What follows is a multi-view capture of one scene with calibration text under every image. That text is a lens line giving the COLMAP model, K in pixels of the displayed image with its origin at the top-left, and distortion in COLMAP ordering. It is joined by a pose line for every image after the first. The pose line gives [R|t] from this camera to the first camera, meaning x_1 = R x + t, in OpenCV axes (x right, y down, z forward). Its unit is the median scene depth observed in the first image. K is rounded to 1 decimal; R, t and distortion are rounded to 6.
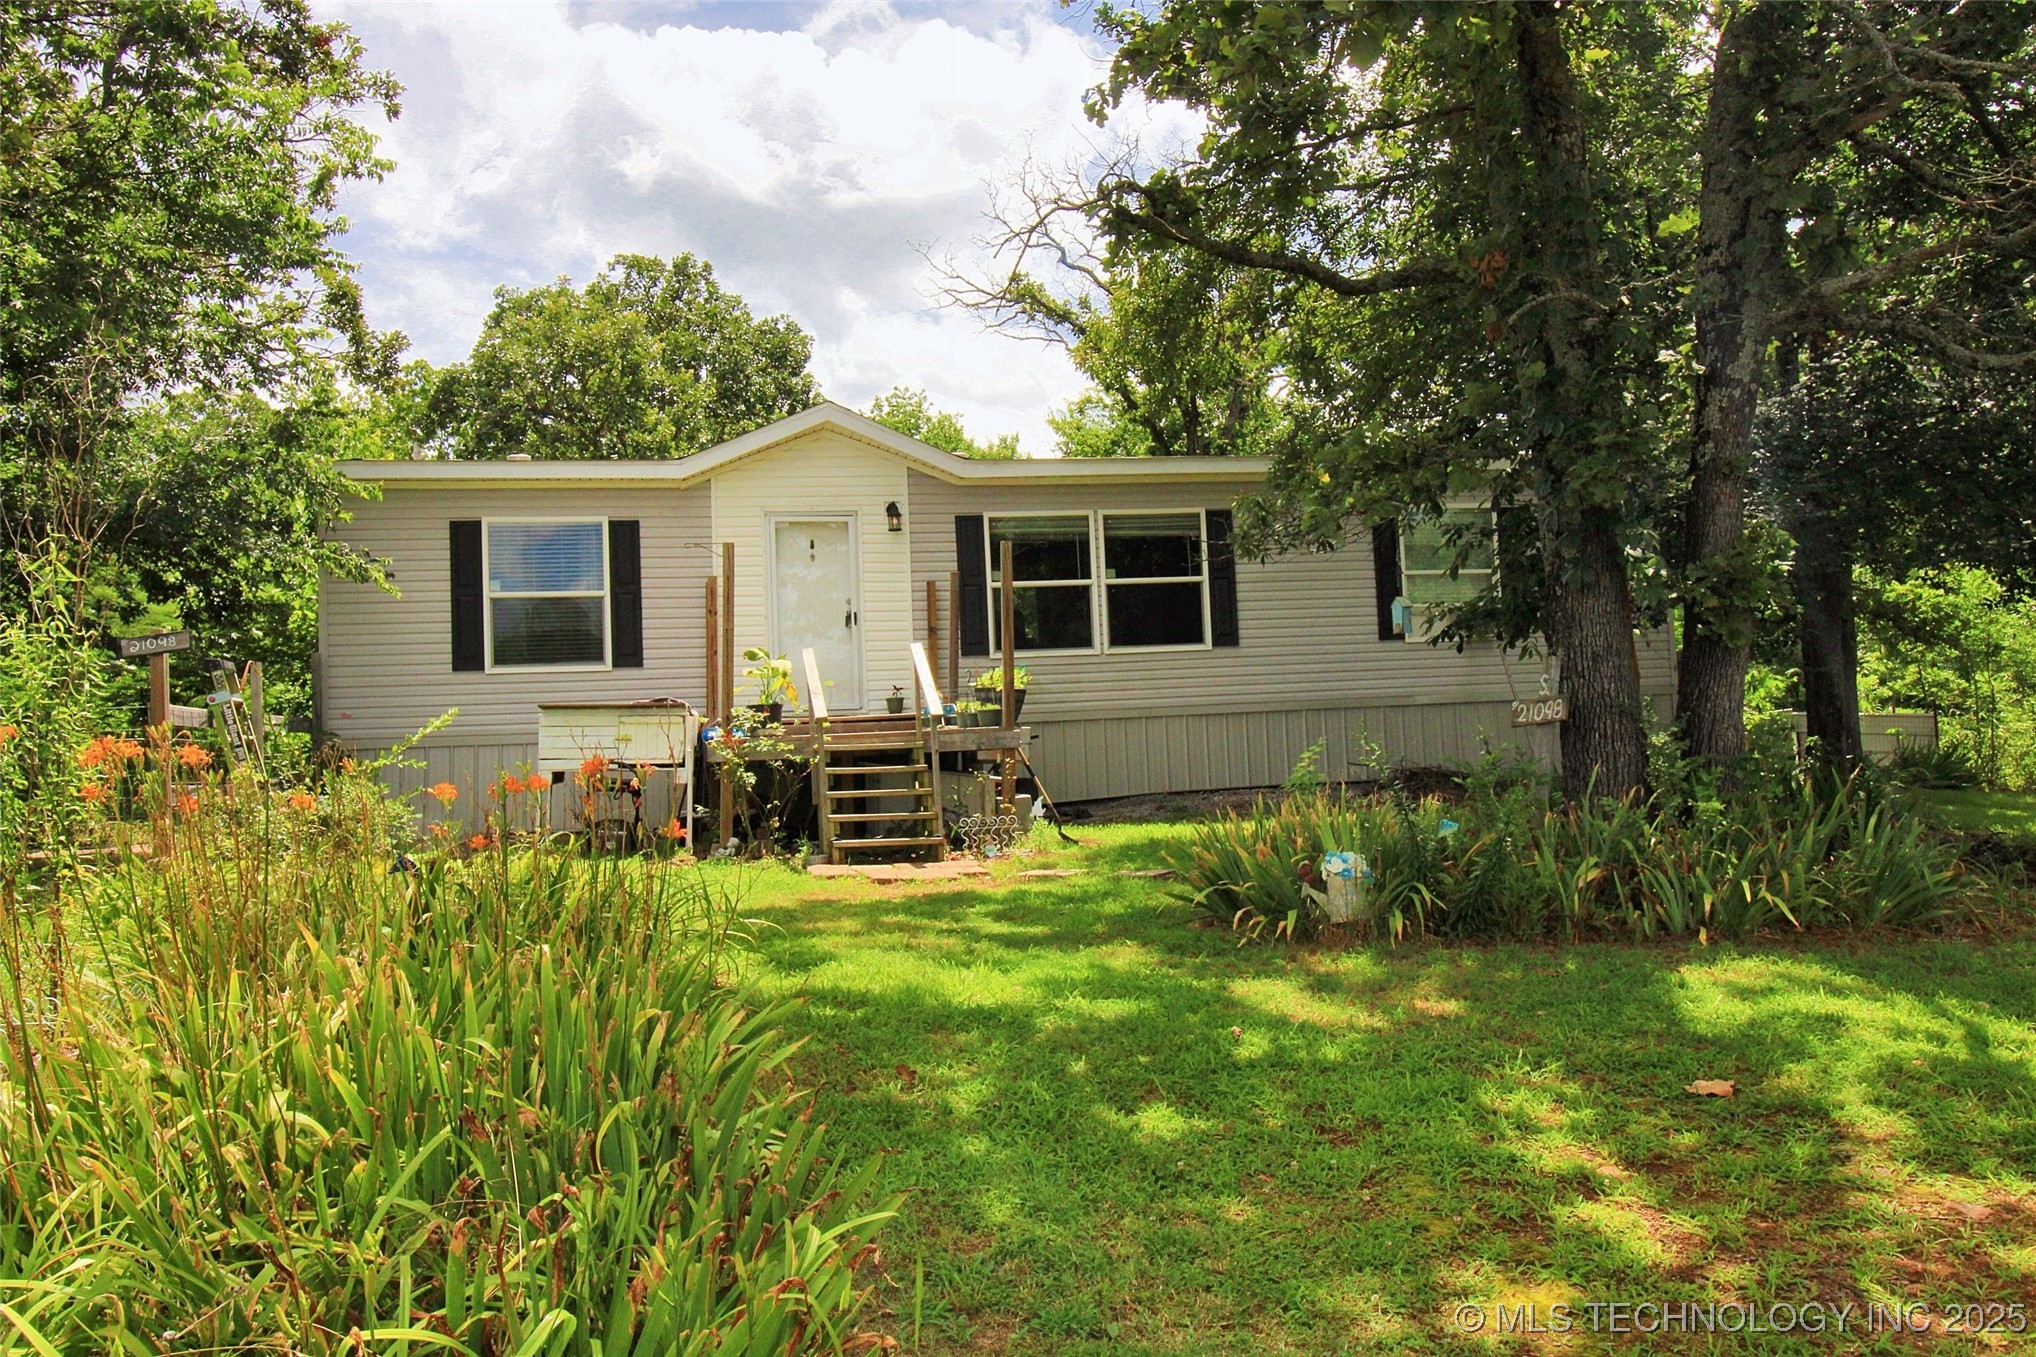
lens RADIAL K [[1655.3, 0, 1018.0], [0, 1655.3, 678.5], [0, 0, 1]] dist [0.007874, -0.006938]
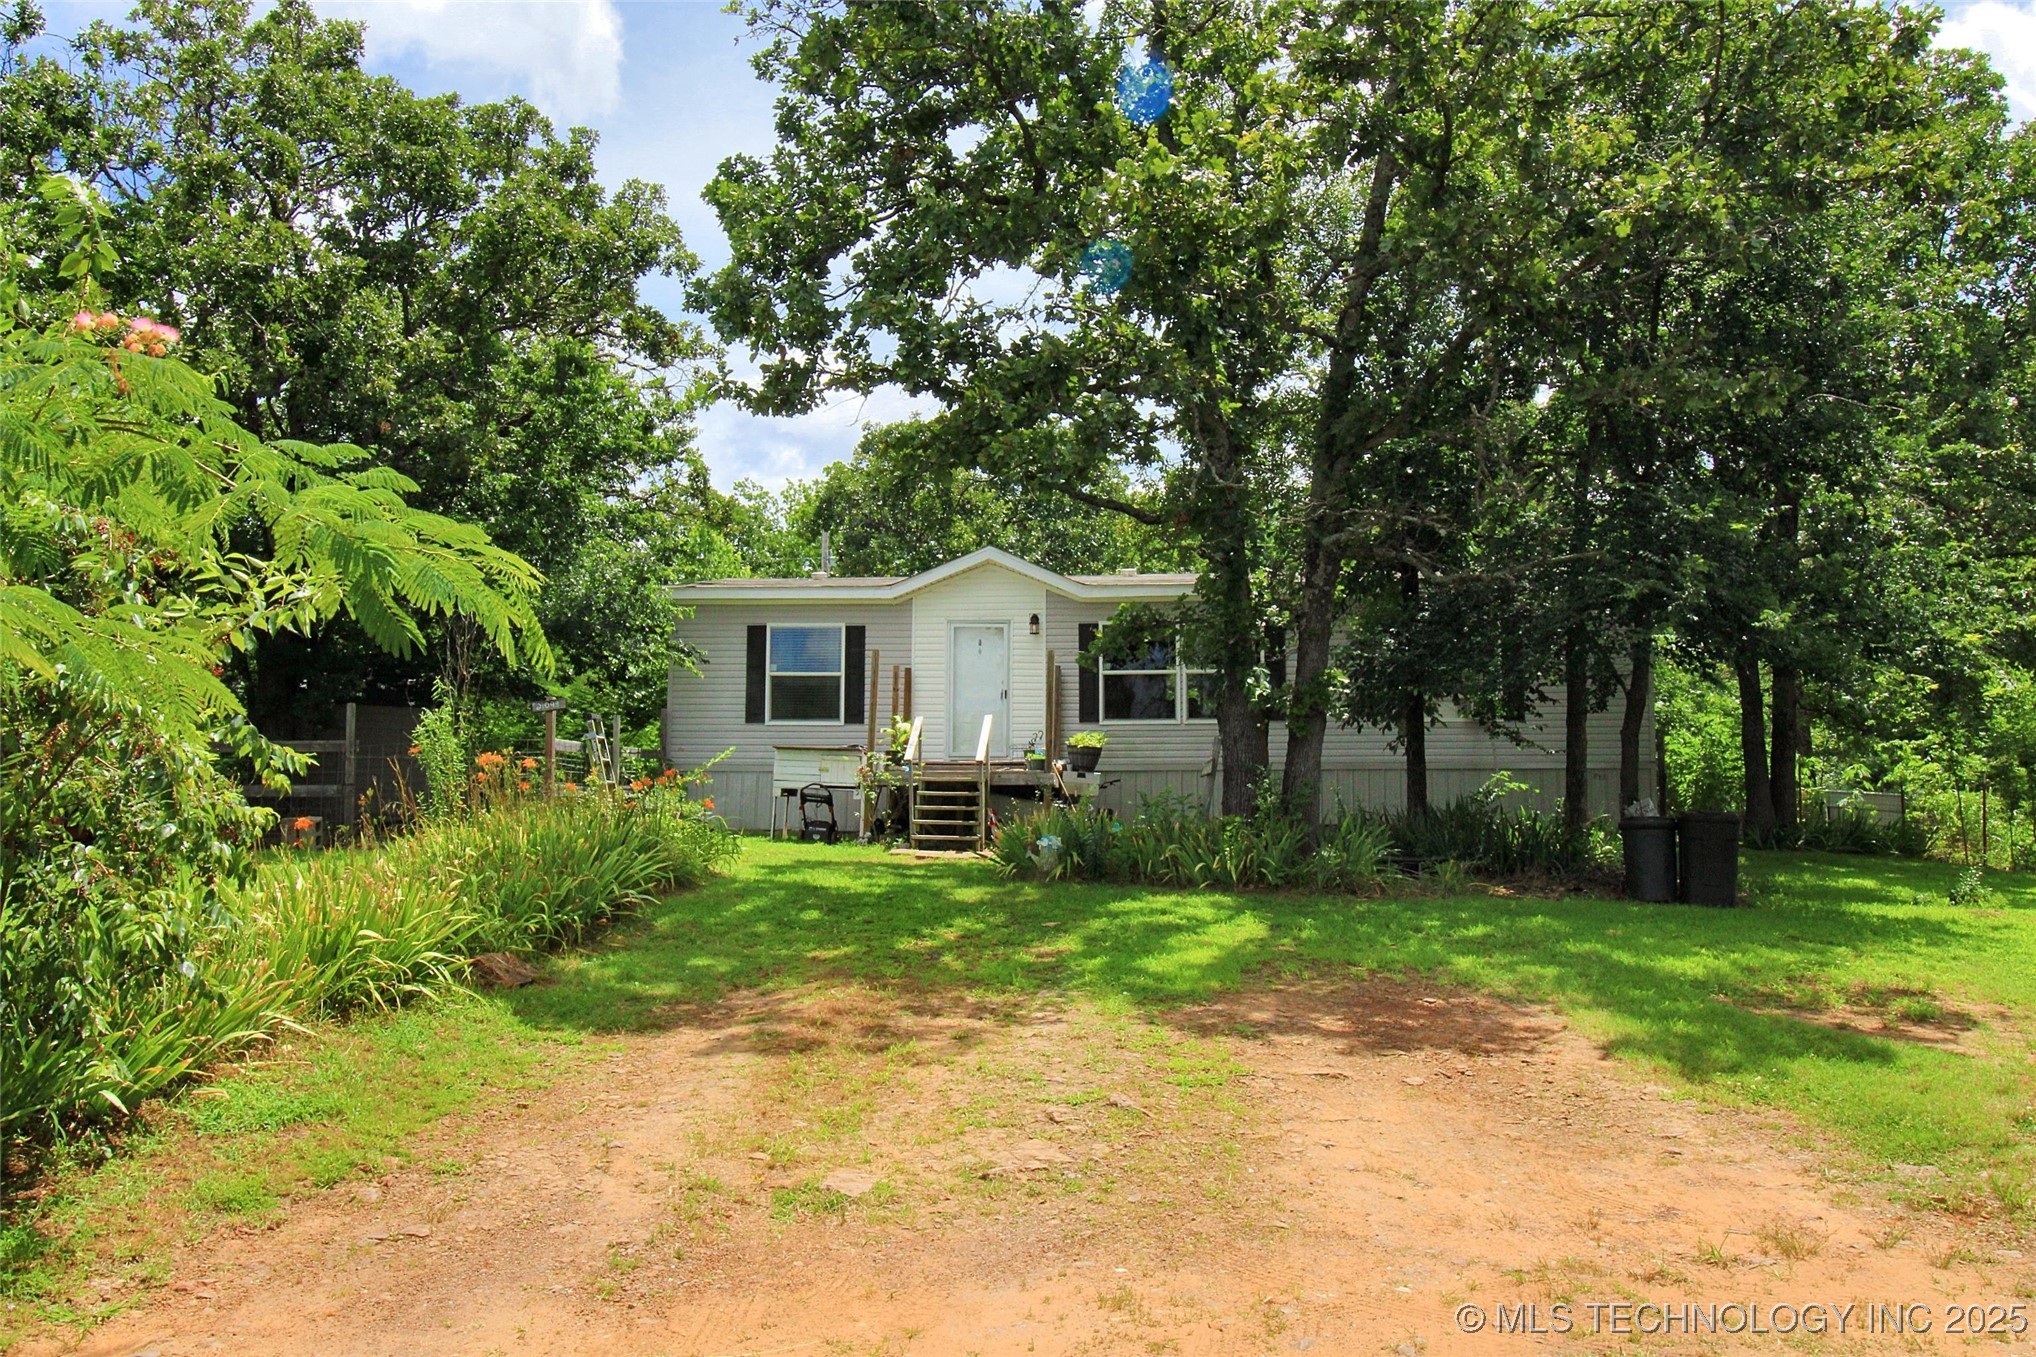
lens RADIAL K [[1655.3, 0, 1018.0], [0, 1655.3, 678.5], [0, 0, 1]] dist [0.007874, -0.006938]
pose [[0.961381, 0.021213, -0.274401, 0.323706], [-0.029448, 0.999230, -0.025926, -0.012895], [0.273640, 0.033006, 0.961266, -0.412422]]
